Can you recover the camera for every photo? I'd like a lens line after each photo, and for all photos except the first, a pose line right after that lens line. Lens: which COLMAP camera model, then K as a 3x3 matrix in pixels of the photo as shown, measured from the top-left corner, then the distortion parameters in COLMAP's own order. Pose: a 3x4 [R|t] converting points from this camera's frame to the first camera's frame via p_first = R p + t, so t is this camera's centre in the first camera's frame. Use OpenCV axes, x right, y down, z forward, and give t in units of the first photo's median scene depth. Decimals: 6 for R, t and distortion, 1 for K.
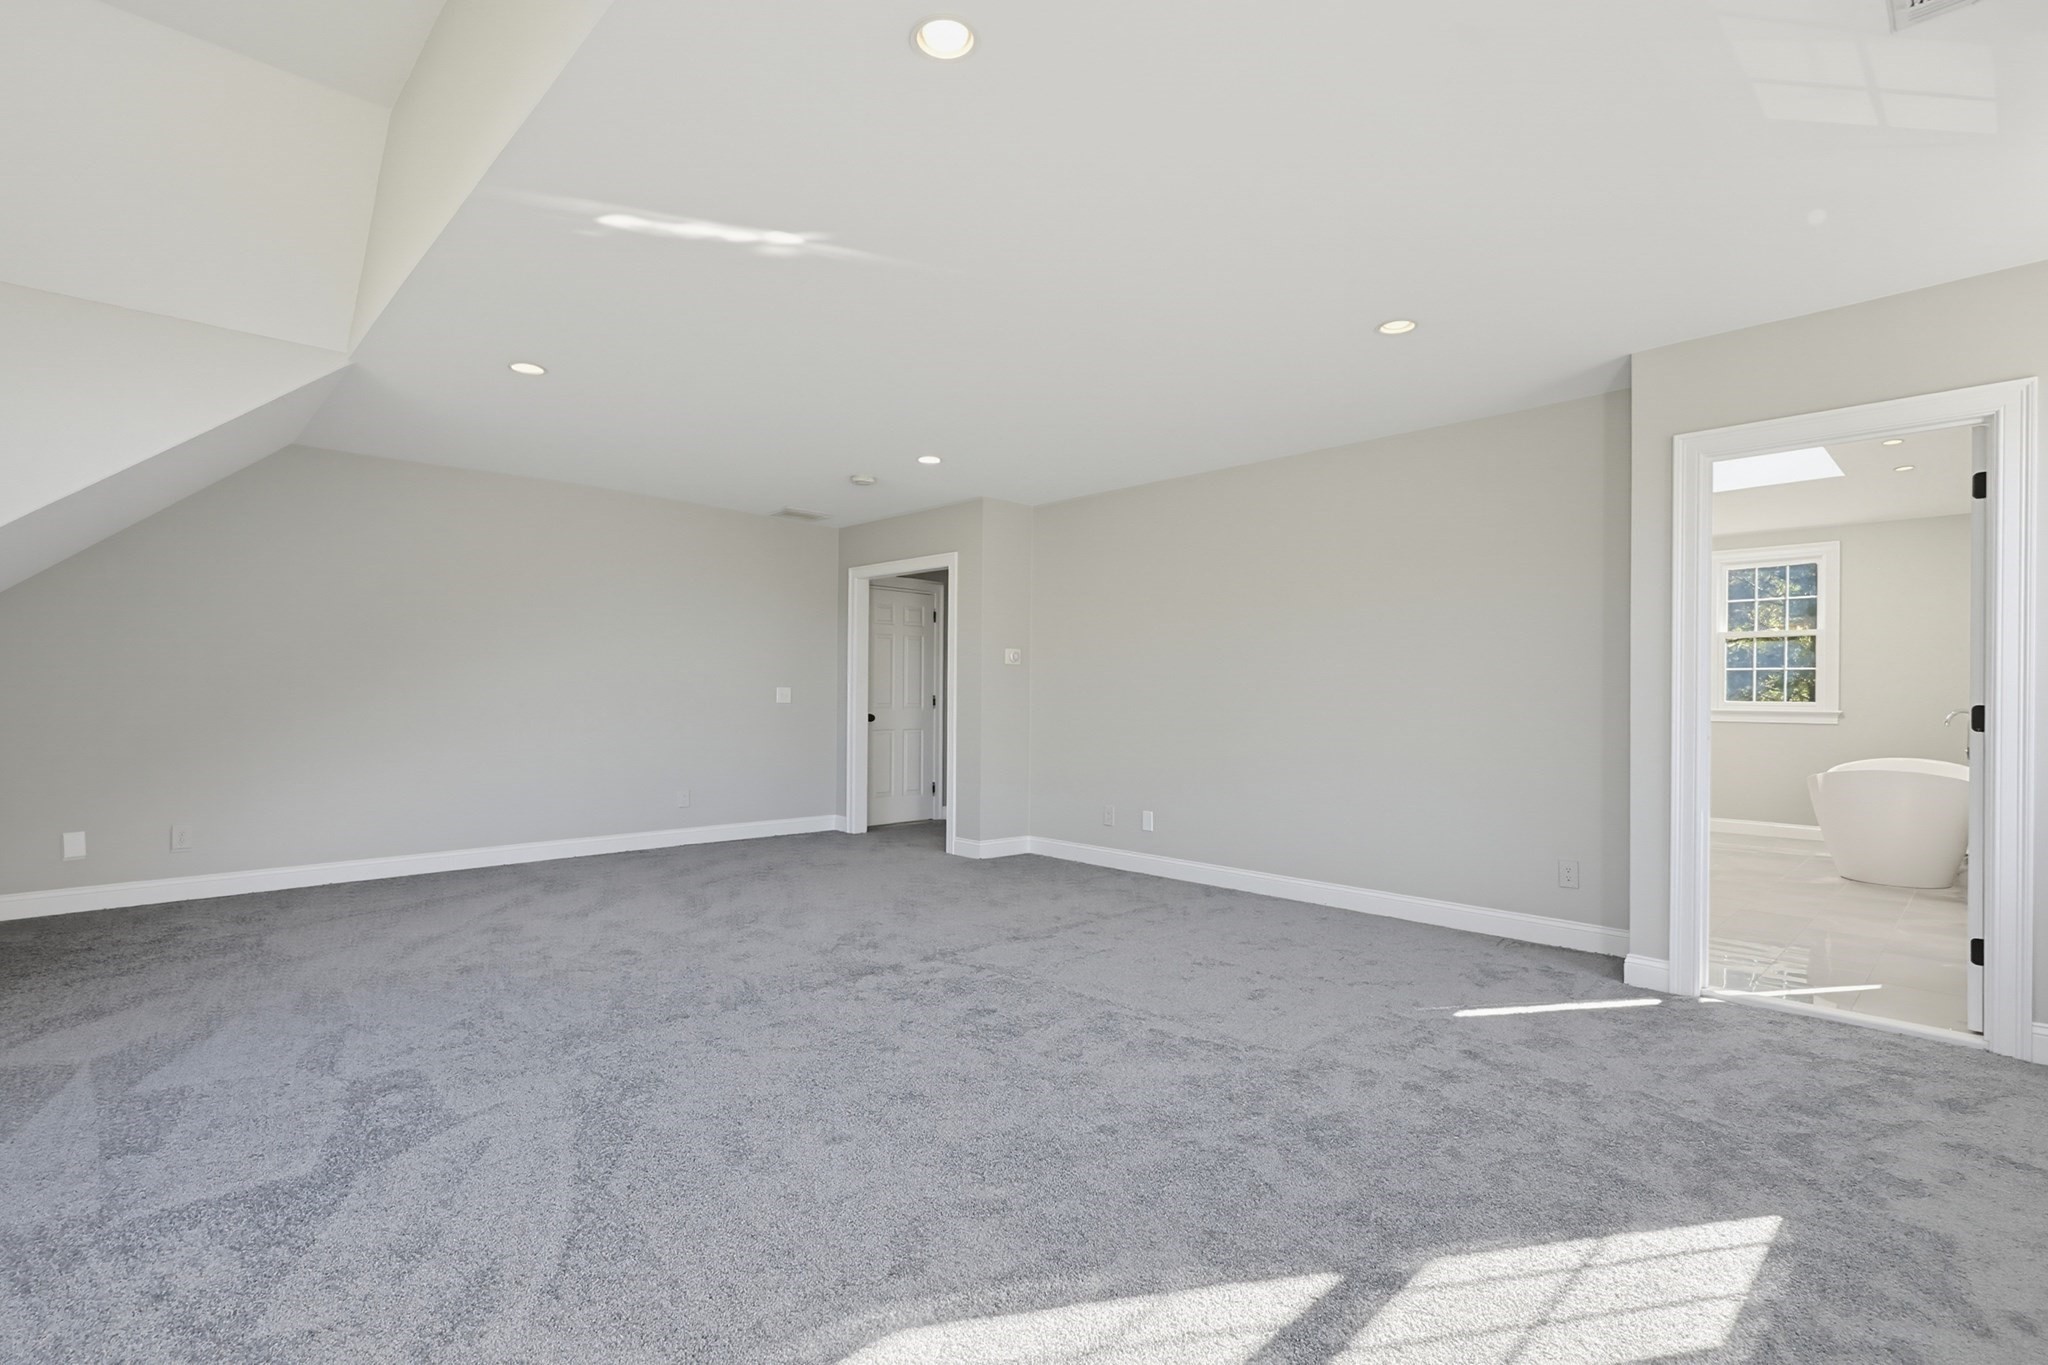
lens RADIAL K [[908.0, 0, 1024.0], [0, 908.0, 682.5], [0, 0, 1]] dist [0.000110, 0.000007]
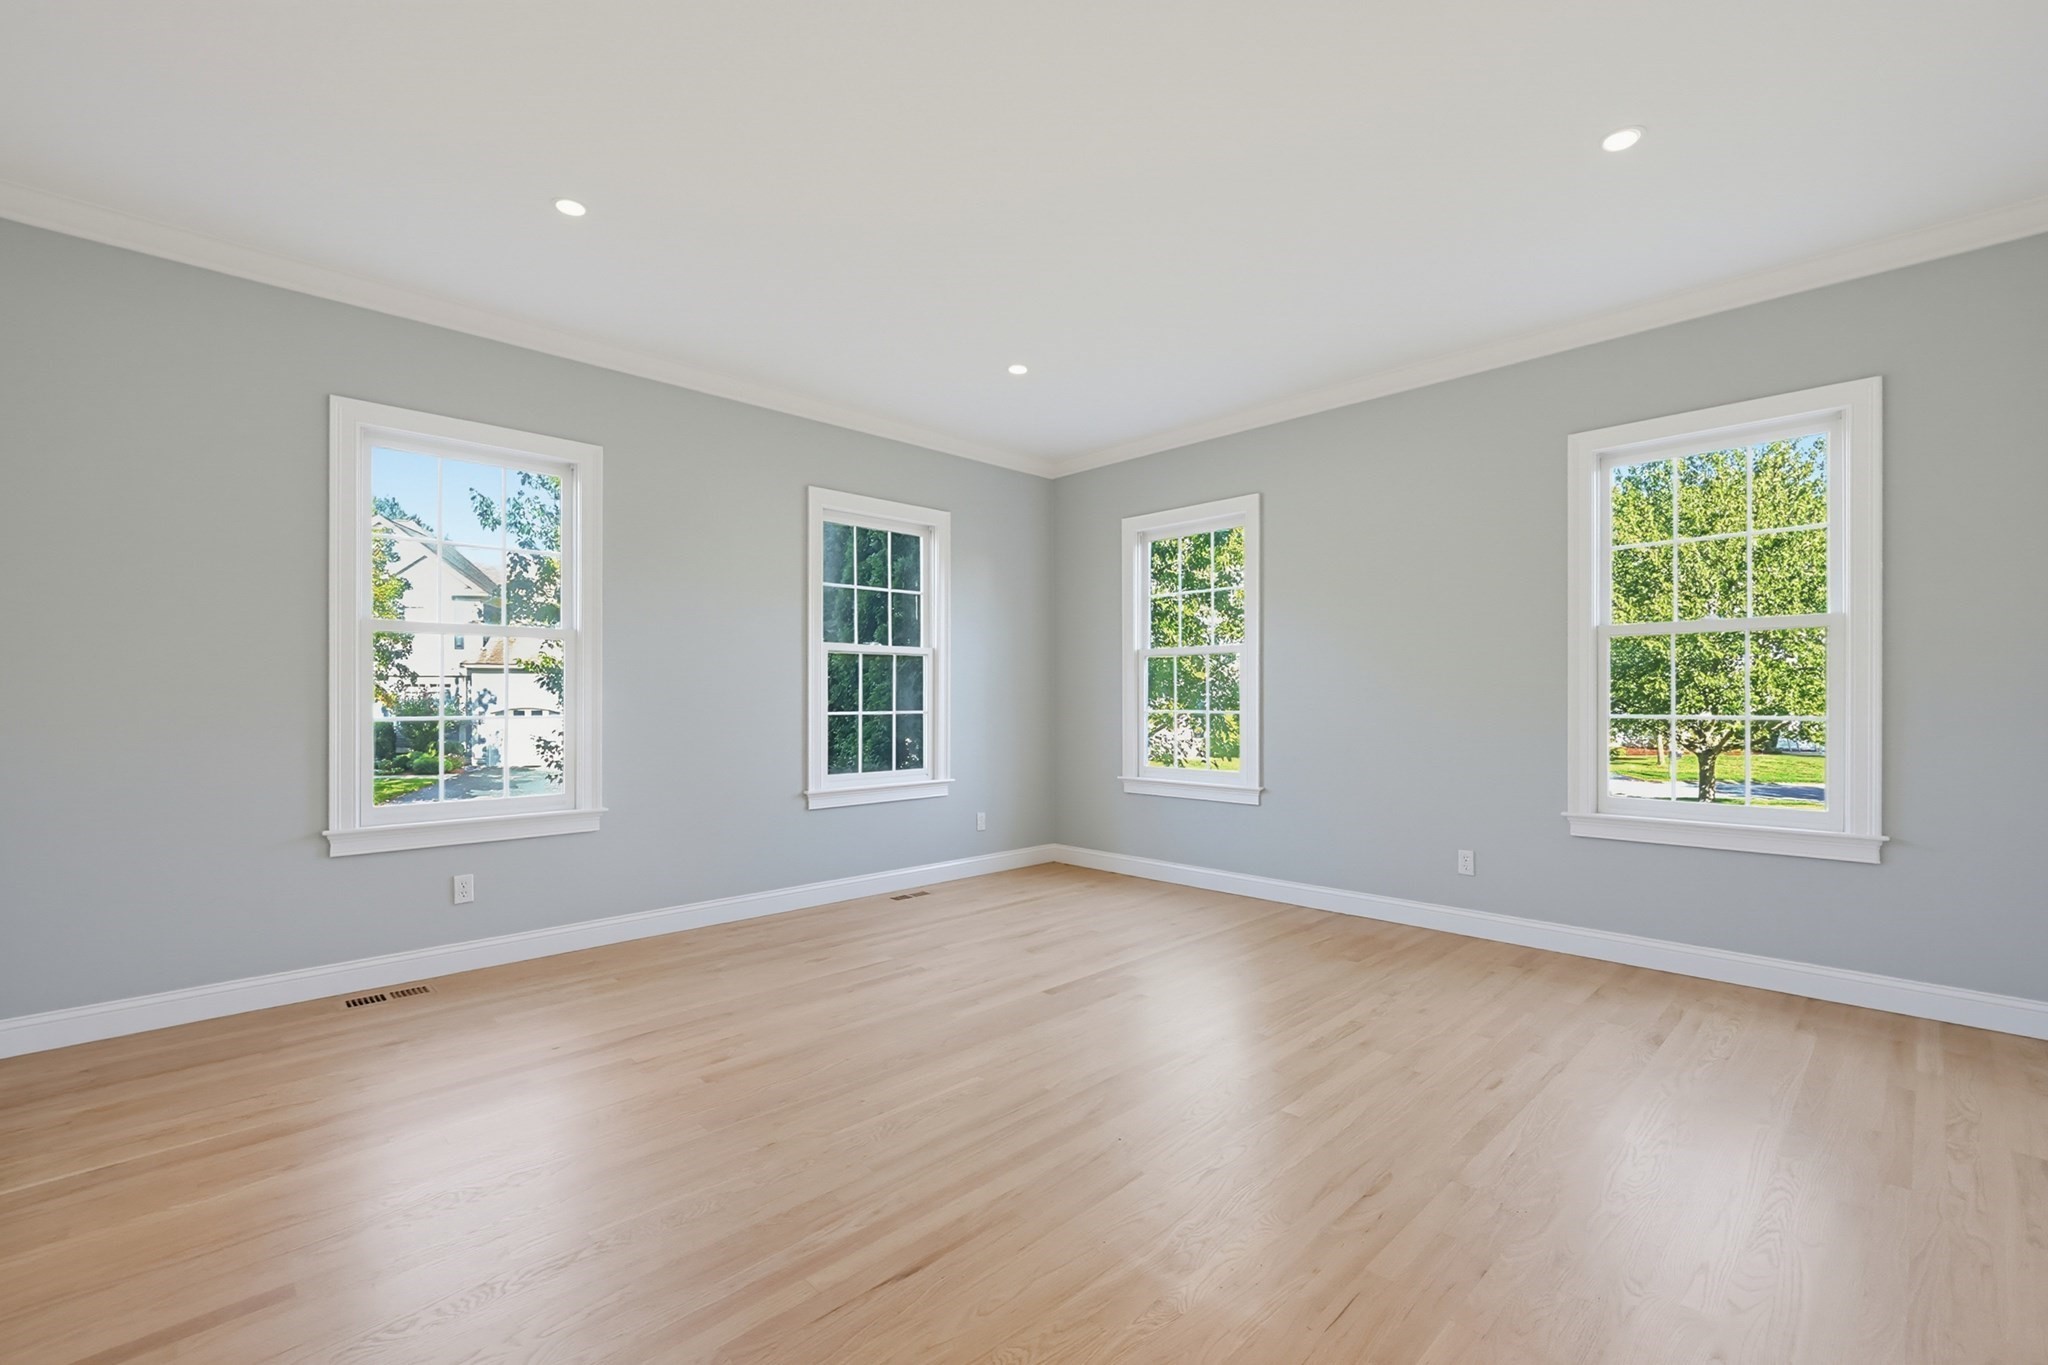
lens RADIAL K [[880.8, 0, 1024.0], [0, 880.8, 682.5], [0, 0, 1]] dist [0.000105, 0.000006]
pose [[0.011336, 0.006183, 0.999917, 0.283647], [0.042679, 0.999067, -0.006662, -0.027344], [-0.999025, 0.042751, 0.011062, 0.931766]]
